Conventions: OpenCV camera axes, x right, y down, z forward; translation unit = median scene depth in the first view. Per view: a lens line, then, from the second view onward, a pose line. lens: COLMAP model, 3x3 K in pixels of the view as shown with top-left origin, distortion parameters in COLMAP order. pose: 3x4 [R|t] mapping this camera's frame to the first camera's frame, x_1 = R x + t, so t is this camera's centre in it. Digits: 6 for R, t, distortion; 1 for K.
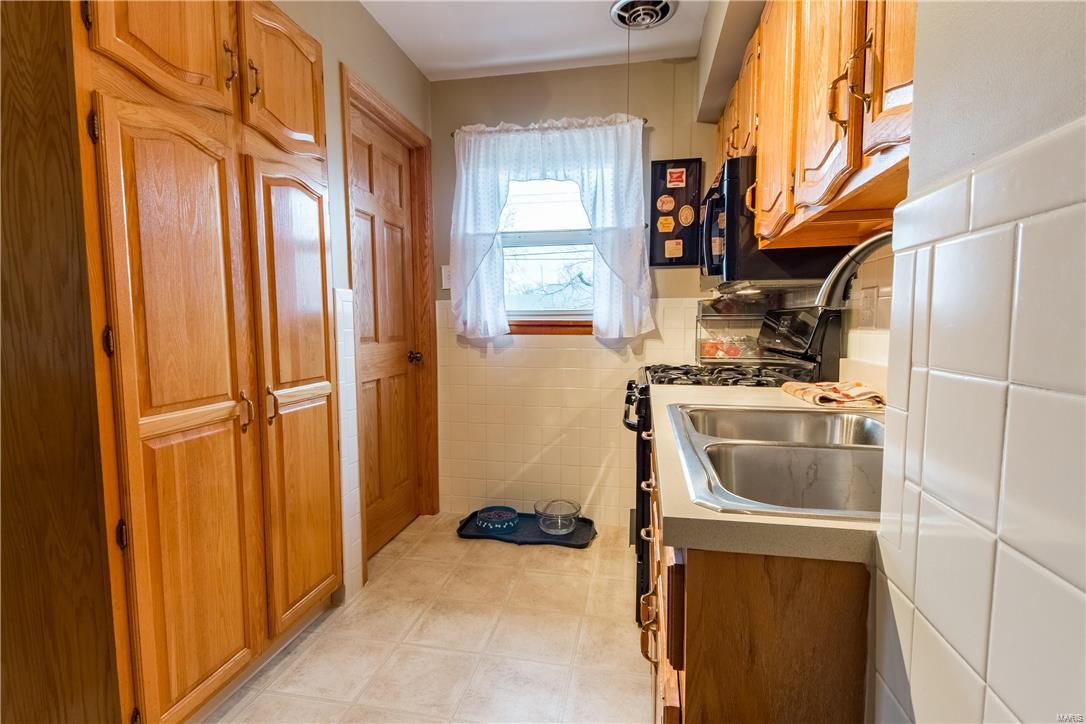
lens RADIAL K [[531.6, 0, 546.9], [0, 531.6, 365.2], [0, 0, 1]] dist [-0.005343, -0.001517]
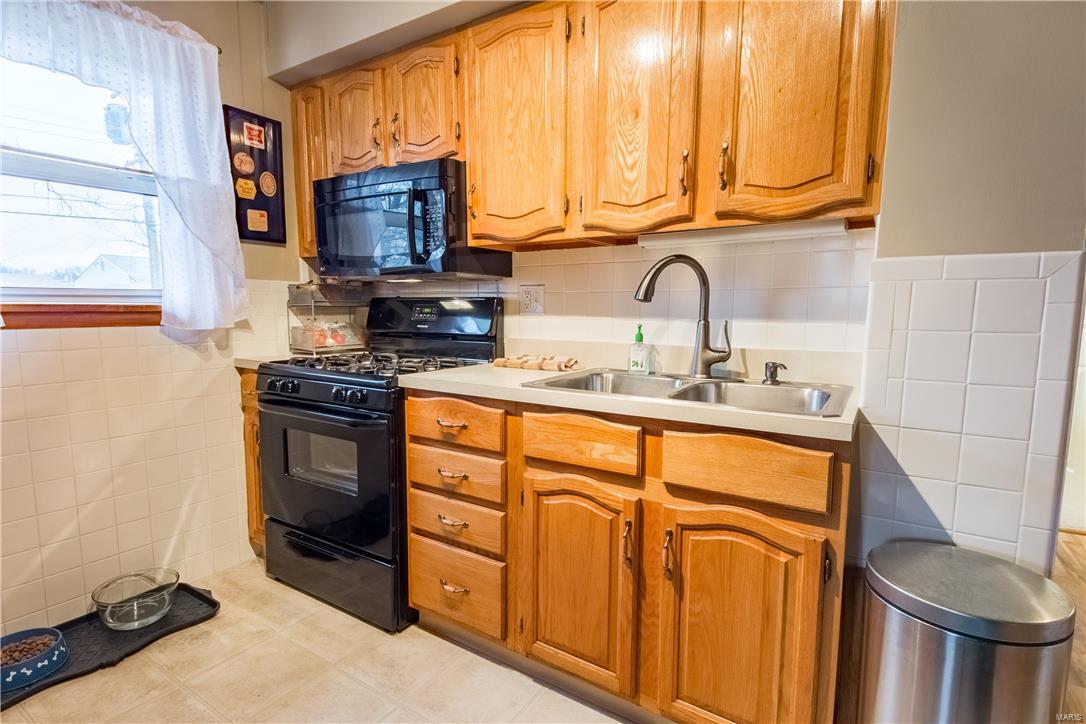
lens RADIAL K [[531.6, 0, 544.3], [0, 531.6, 363.0], [0, 0, 1]] dist [-0.005343, -0.001517]
pose [[0.366880, -0.092240, 0.925684, -0.392096], [0.068574, 0.995046, 0.071974, -0.024508], [-0.927738, 0.037072, 0.371388, 0.276681]]
